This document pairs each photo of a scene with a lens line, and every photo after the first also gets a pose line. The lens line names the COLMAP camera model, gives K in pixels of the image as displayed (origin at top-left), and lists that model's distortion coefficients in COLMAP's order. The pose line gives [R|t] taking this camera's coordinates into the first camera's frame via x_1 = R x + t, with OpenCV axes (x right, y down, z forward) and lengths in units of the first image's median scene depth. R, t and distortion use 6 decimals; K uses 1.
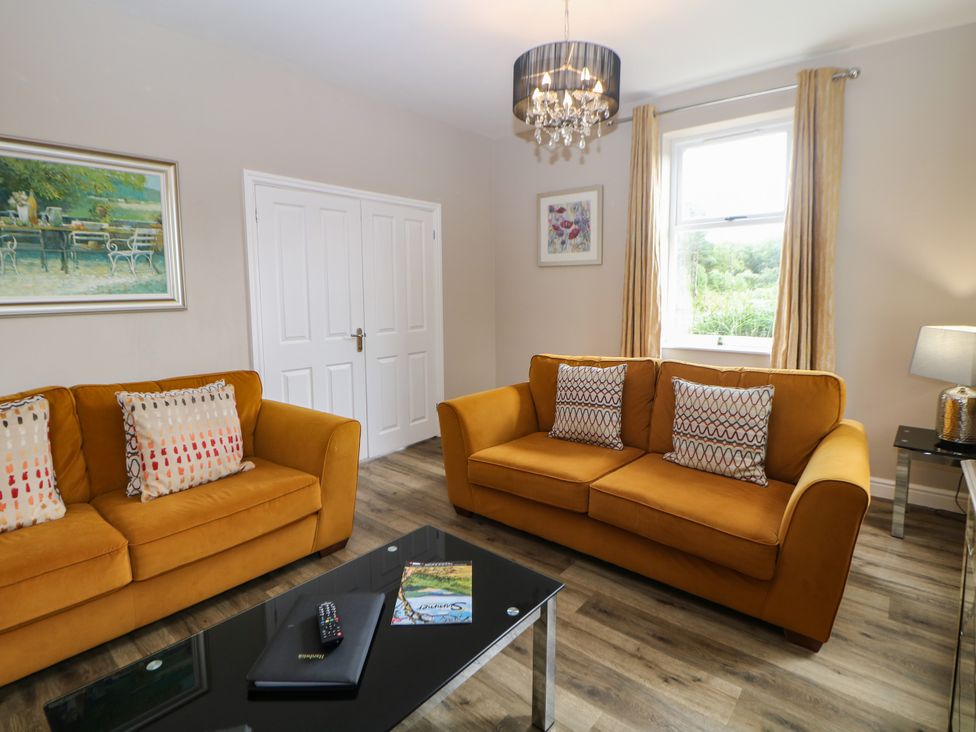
lens RADIAL K [[505.3, 0, 483.8], [0, 505.3, 345.4], [0, 0, 1]] dist [-0.014793, -0.001373]
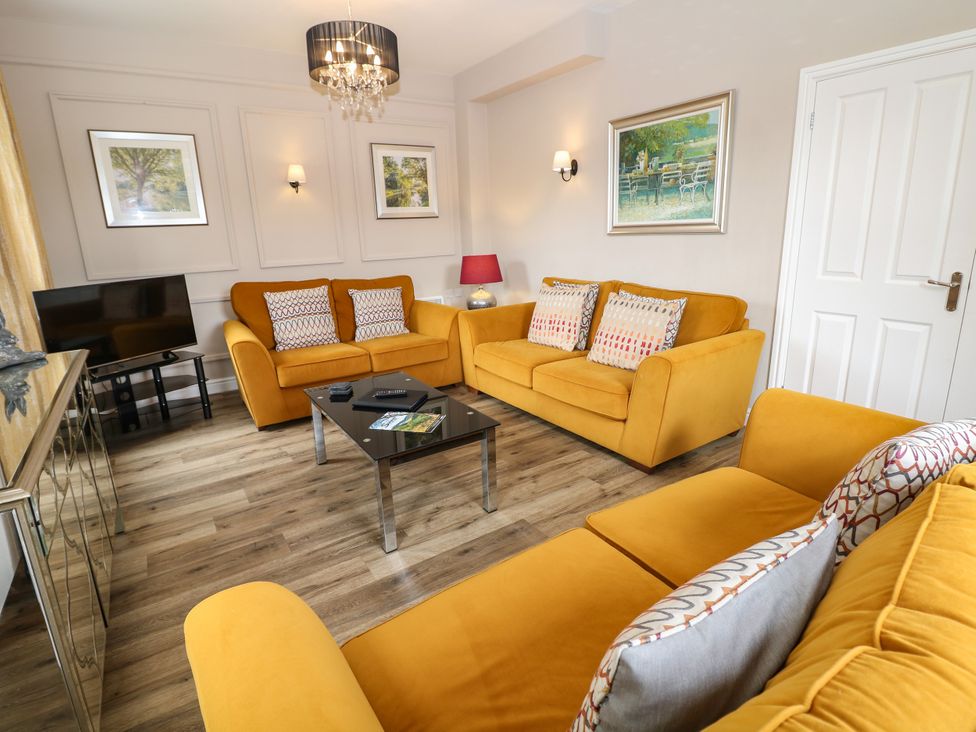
lens RADIAL K [[514.0, 0, 488.1], [0, 514.0, 351.9], [0, 0, 1]] dist [0.002242, -0.000158]
pose [[-0.260176, 0.241837, -0.934785, 0.726179], [-0.074882, 0.960157, 0.269243, -0.096214], [0.962653, 0.140049, -0.231701, 0.897643]]
